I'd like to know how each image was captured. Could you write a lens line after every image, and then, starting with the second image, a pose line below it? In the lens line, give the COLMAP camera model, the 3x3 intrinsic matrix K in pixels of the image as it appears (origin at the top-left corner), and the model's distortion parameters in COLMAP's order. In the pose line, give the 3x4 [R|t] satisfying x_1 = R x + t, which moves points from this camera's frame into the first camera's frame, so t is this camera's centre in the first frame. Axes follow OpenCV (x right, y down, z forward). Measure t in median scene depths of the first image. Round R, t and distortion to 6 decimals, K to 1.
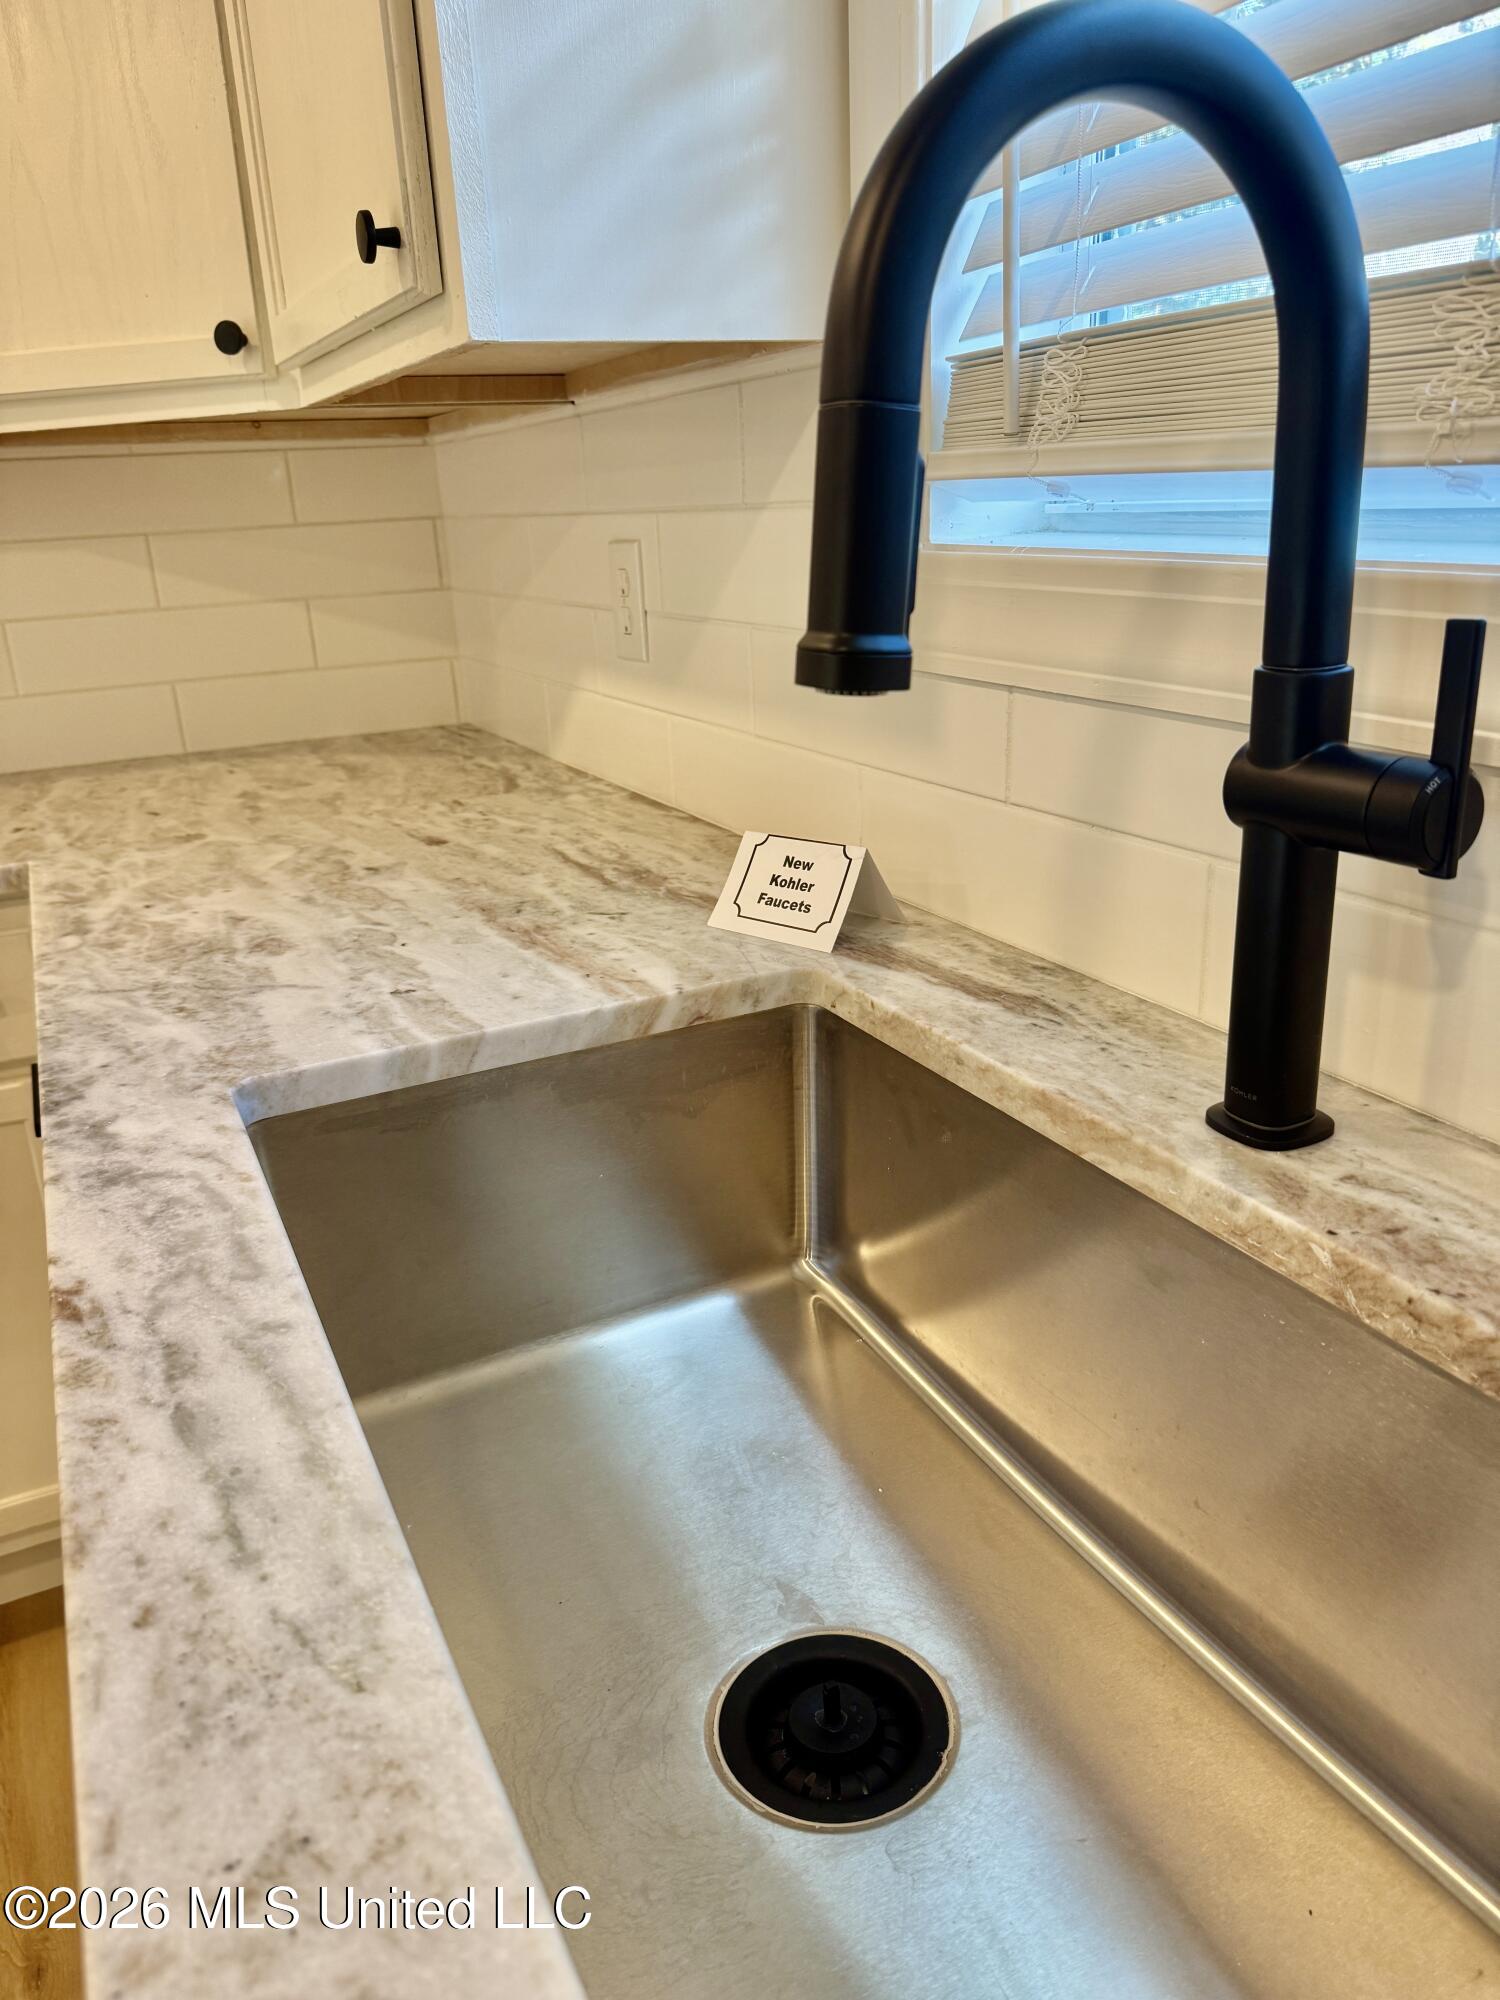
lens RADIAL K [[1414.6, 0, 778.2], [0, 1414.6, 1003.8], [0, 0, 1]] dist [0.039135, -0.050775]
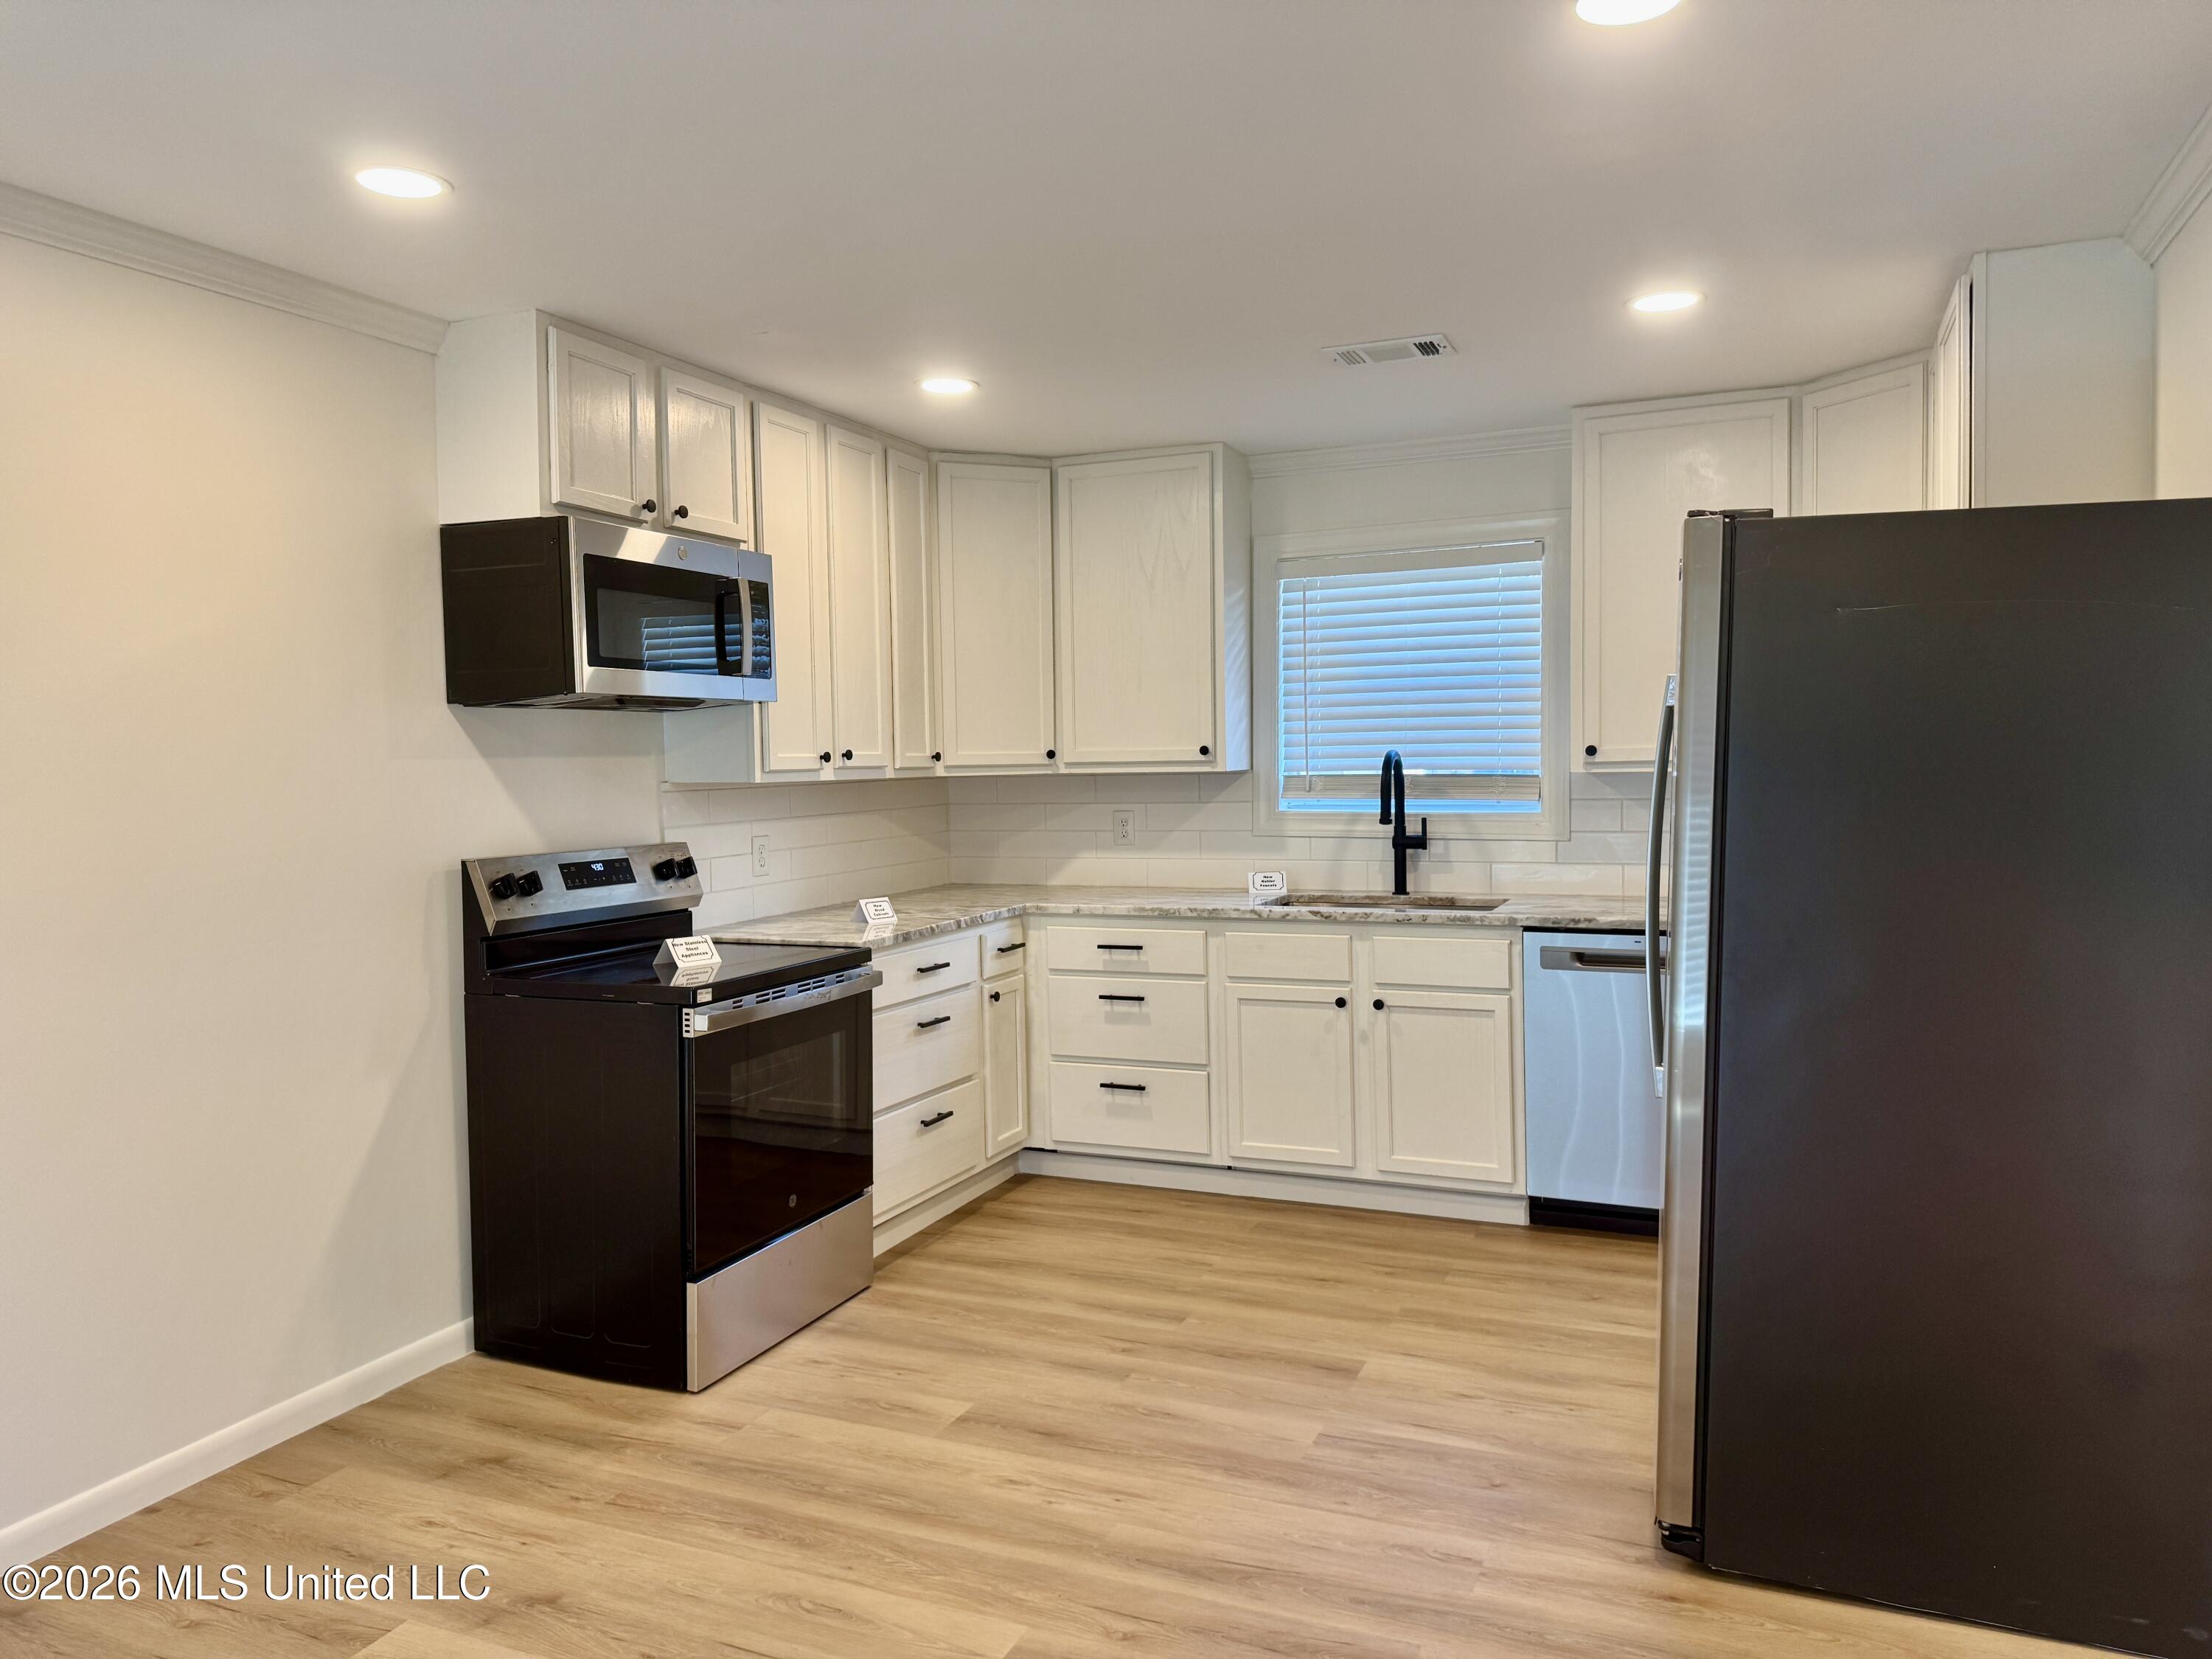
lens RADIAL K [[1530.8, 0, 1112.4], [0, 1530.8, 821.5], [0, 0, 1]] dist [0.041415, -0.031087]
pose [[0.769998, -0.006477, 0.638013, -3.875545], [0.204106, 0.949906, -0.236686, 0.877764], [-0.604519, 0.312470, 0.732748, -2.604997]]
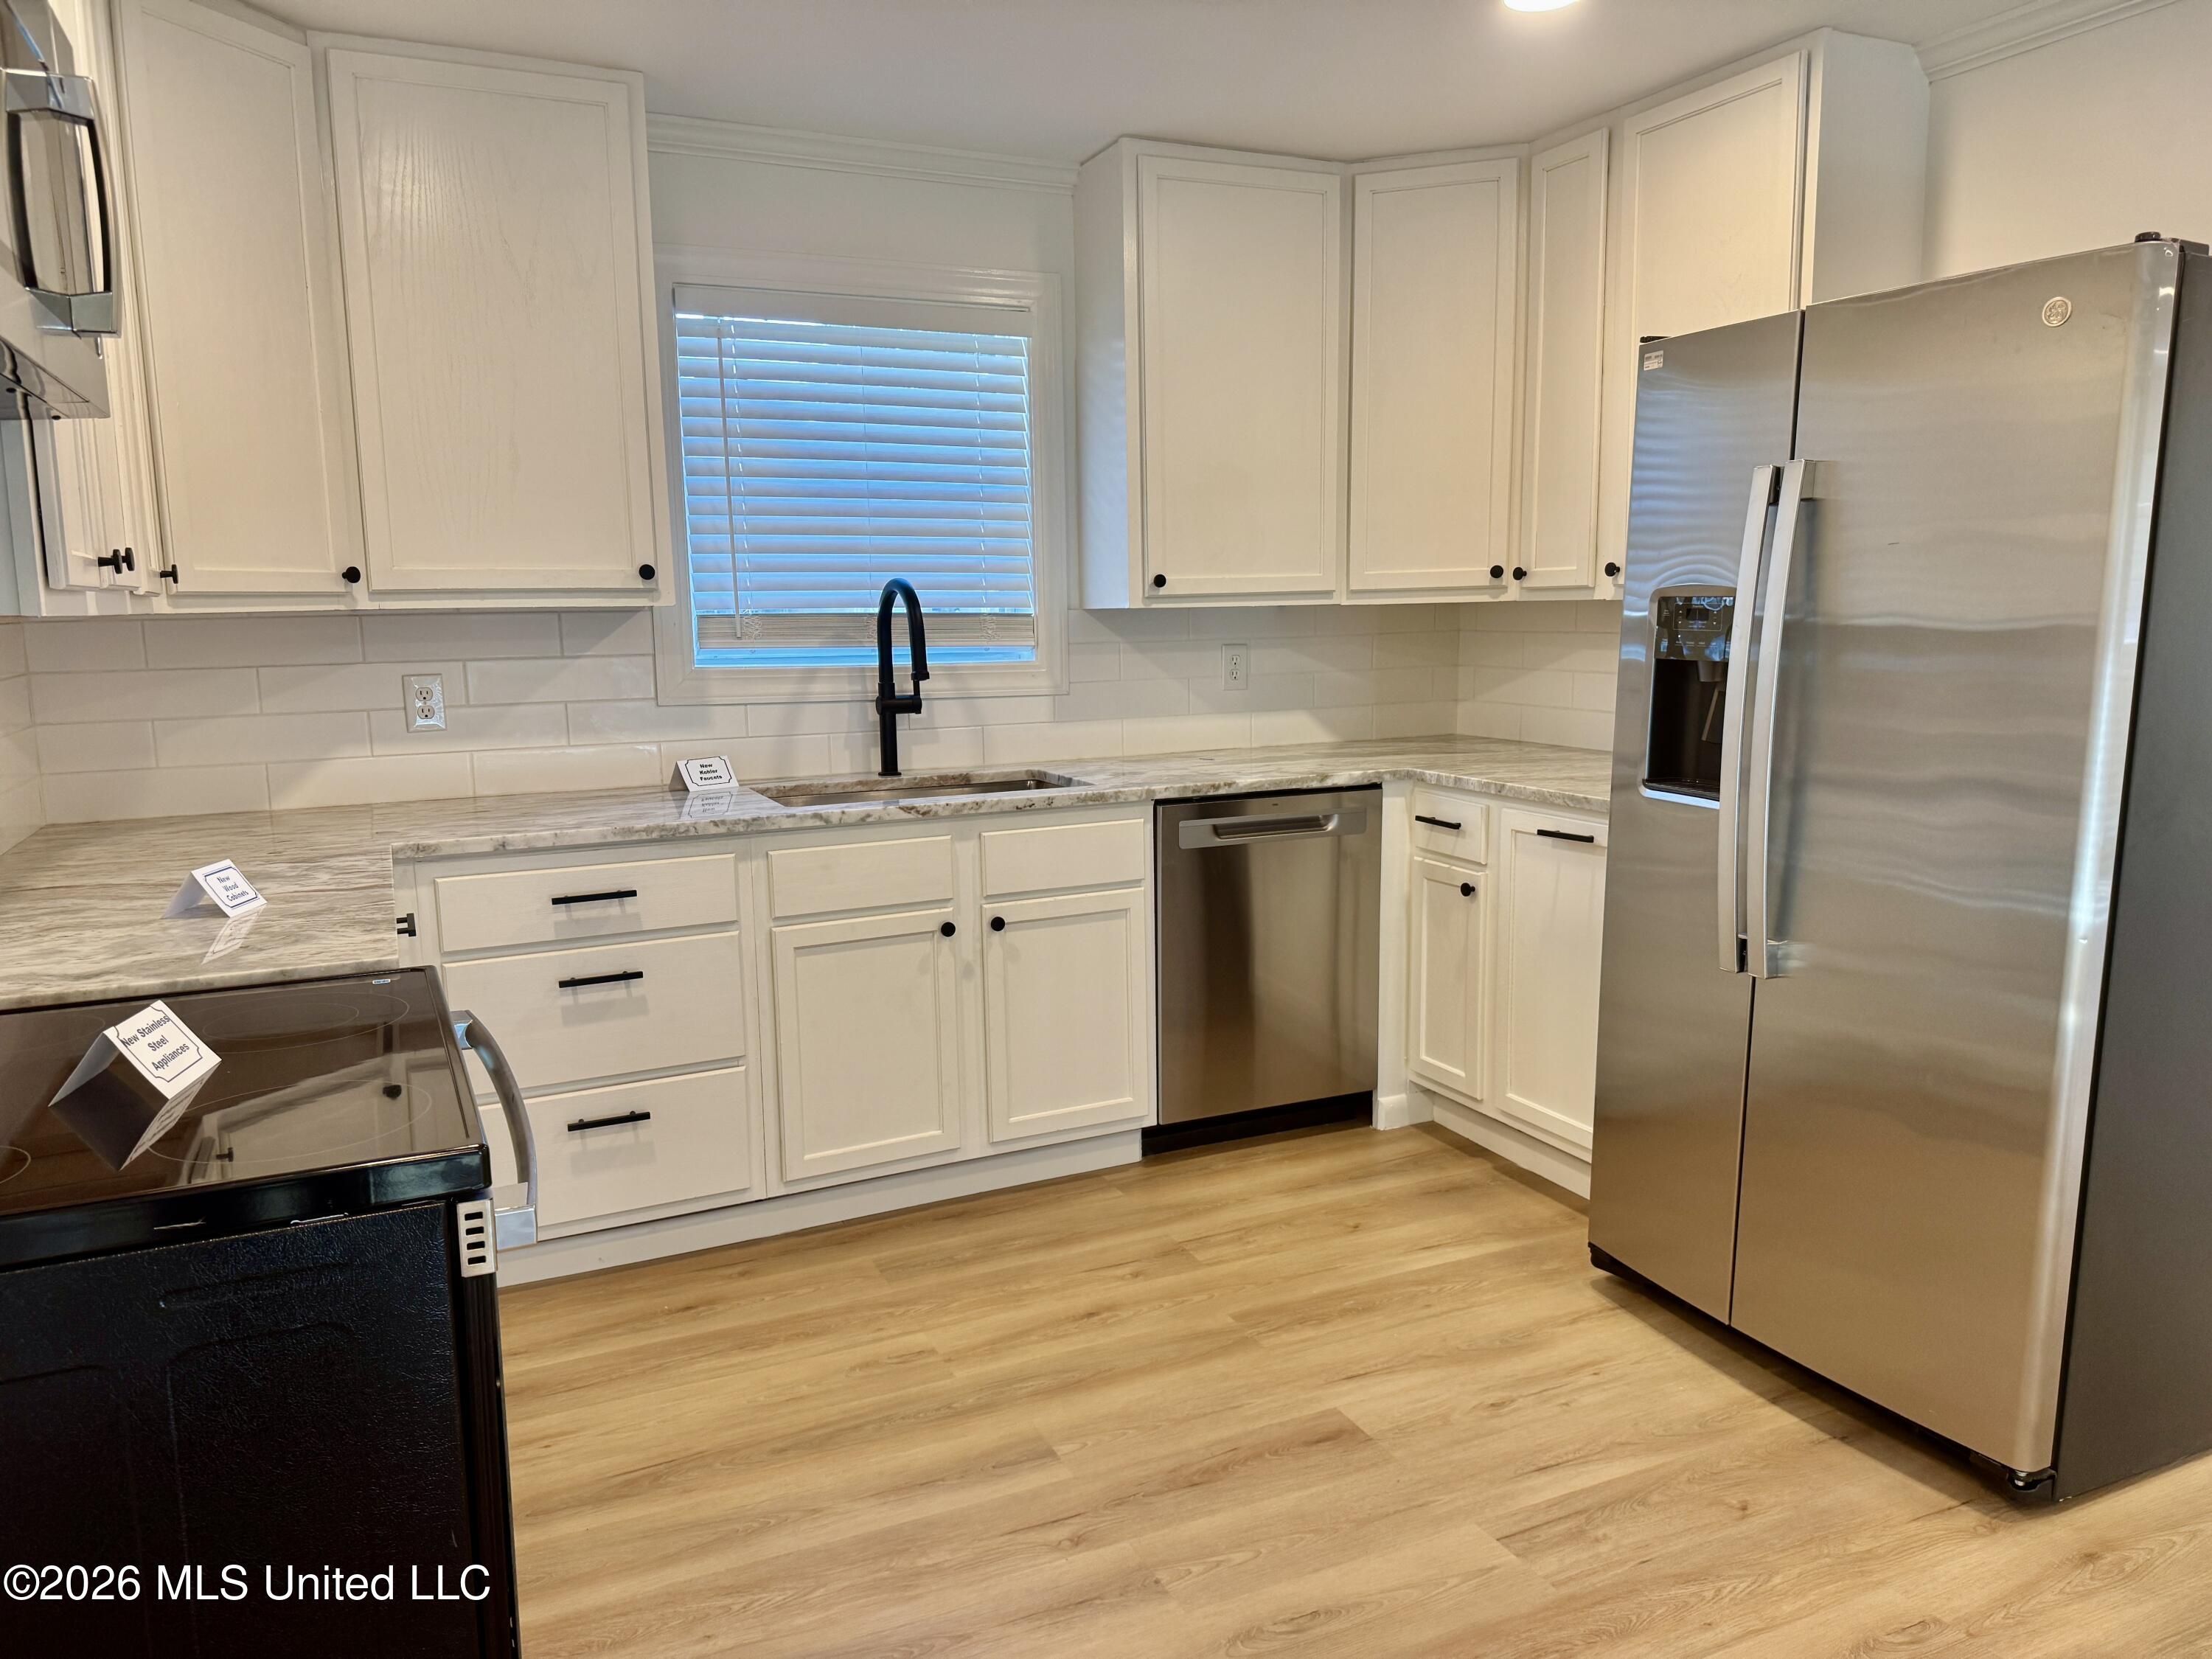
lens RADIAL K [[1530.8, 0, 1112.4], [0, 1530.8, 821.5], [0, 0, 1]] dist [0.041415, -0.031087]
pose [[0.037831, -0.109532, 0.993263, -3.632492], [0.346104, 0.933888, 0.089802, 0.022868], [-0.937433, 0.340375, 0.073240, -0.034511]]
